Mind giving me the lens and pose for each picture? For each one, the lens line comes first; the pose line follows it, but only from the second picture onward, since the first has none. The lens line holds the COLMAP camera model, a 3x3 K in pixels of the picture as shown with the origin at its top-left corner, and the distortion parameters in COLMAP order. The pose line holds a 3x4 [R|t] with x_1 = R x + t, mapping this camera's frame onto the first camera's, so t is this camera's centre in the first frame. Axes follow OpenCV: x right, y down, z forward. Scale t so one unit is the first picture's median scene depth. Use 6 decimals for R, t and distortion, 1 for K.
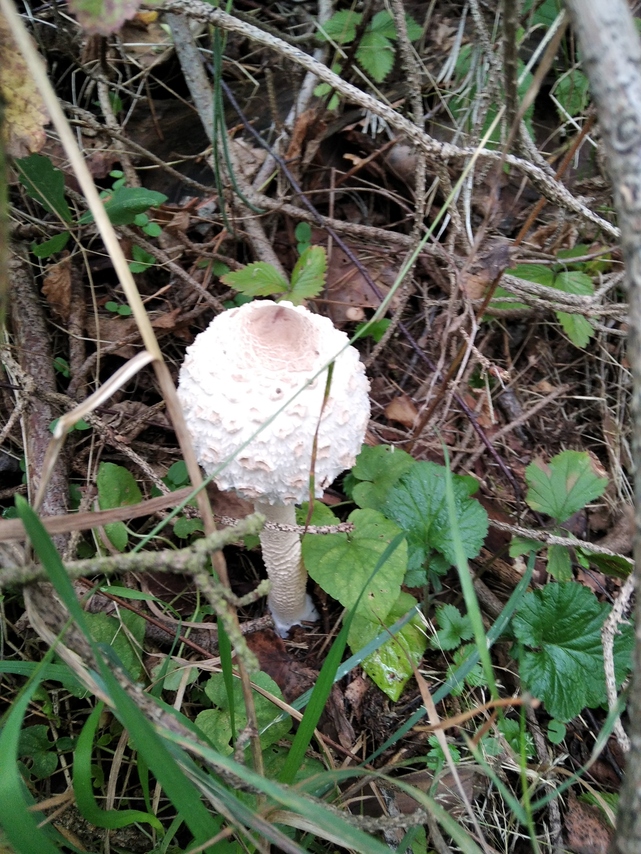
lens RADIAL K [[675.5, 0, 320.4], [0, 675.5, 429.8], [0, 0, 1]] dist [0.025153, -0.002609]
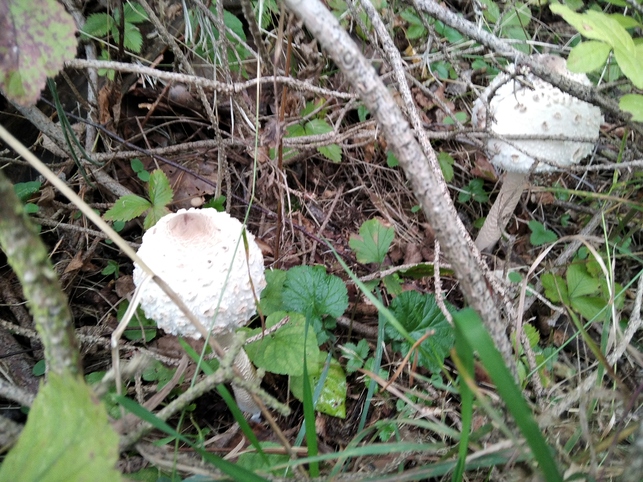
lens RADIAL K [[508.6, 0, 321.1], [0, 508.6, 240.1], [0, 0, 1]] dist [0.025153, -0.002609]
pose [[0.849114, -0.437500, 0.295971, -0.083983], [0.451038, 0.892160, 0.024792, -0.006856], [-0.274900, 0.112443, 0.954875, -0.105216]]
